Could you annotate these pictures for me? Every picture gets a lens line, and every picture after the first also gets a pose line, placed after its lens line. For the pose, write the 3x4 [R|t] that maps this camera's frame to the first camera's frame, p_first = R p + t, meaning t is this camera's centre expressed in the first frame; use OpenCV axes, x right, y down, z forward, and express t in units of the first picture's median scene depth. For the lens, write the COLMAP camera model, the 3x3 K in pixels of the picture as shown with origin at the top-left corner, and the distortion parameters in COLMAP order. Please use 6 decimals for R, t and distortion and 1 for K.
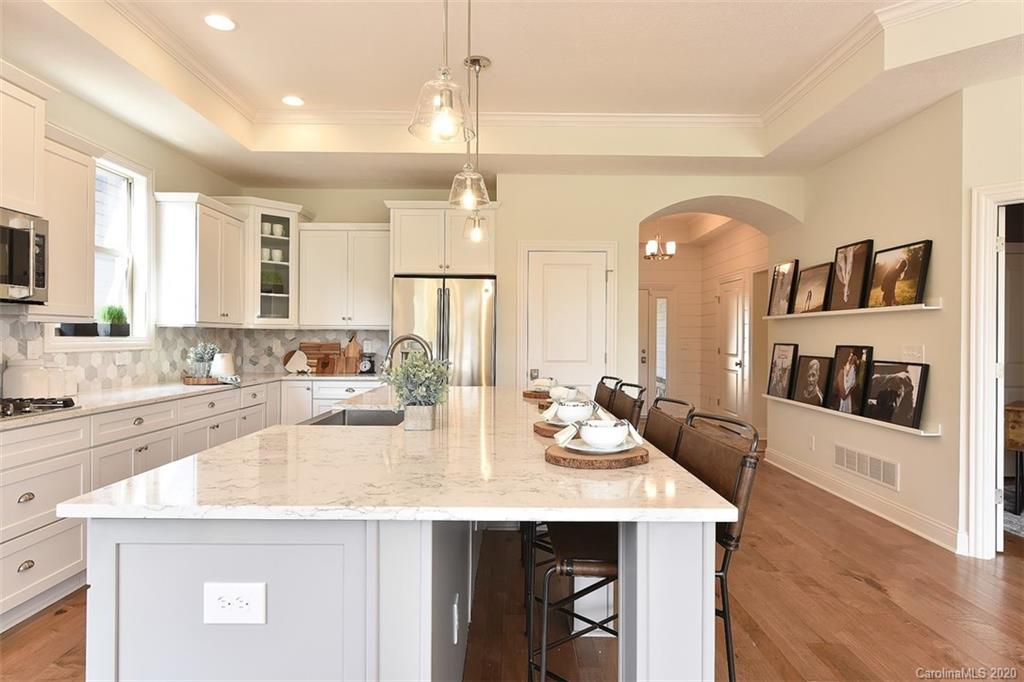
lens RADIAL K [[587.5, 0, 518.2], [0, 587.5, 339.6], [0, 0, 1]] dist [-0.005418, 0.000132]
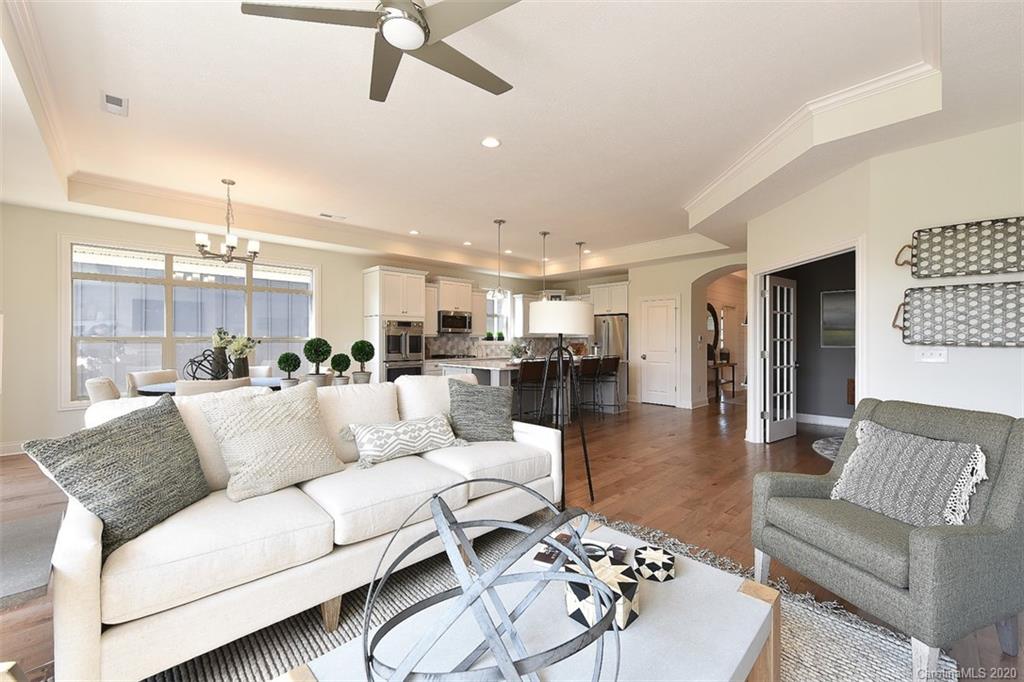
lens RADIAL K [[408.7, 0, 513.4], [0, 408.7, 340.6], [0, 0, 1]] dist [0.000742, 0.000062]
pose [[0.675821, -0.003799, -0.737056, 0.998179], [0.001252, 0.999991, -0.004007, 0.004190], [0.737065, 0.001786, 0.675820, -0.486403]]
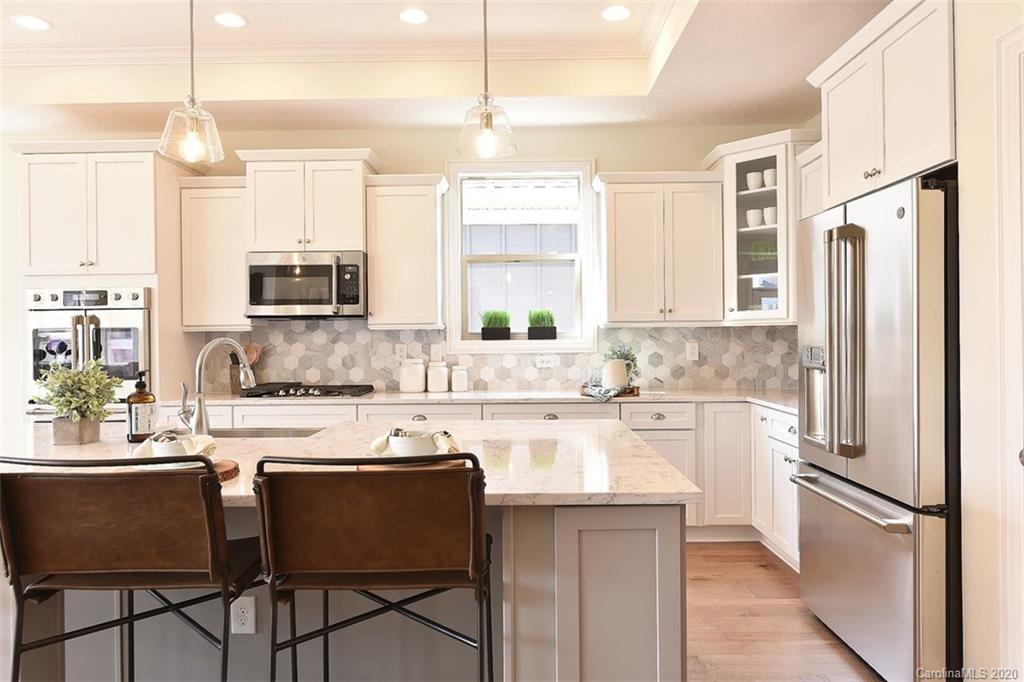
lens RADIAL K [[674.3, 0, 511.6], [0, 674.3, 339.3], [0, 0, 1]] dist [-0.000075, 0.000323]
pose [[-0.016279, -0.000026, -0.999867, 0.443408], [0.005715, 0.999984, -0.000119, -0.005444], [0.999851, -0.005716, -0.016278, 0.873000]]
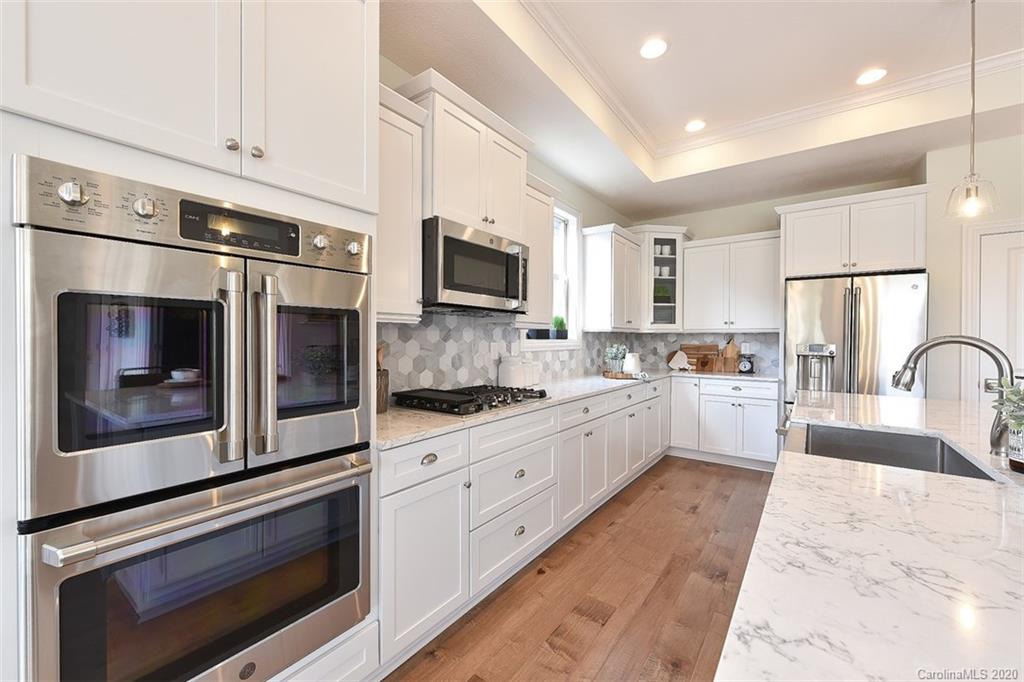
lens RADIAL K [[408.7, 0, 519.5], [0, 408.7, 343.2], [0, 0, 1]] dist [0.000742, 0.000062]
pose [[0.810255, 0.005002, -0.586055, -0.197245], [-0.002196, 0.999982, 0.005499, -0.001320], [0.586073, -0.003168, 0.810252, 0.179965]]
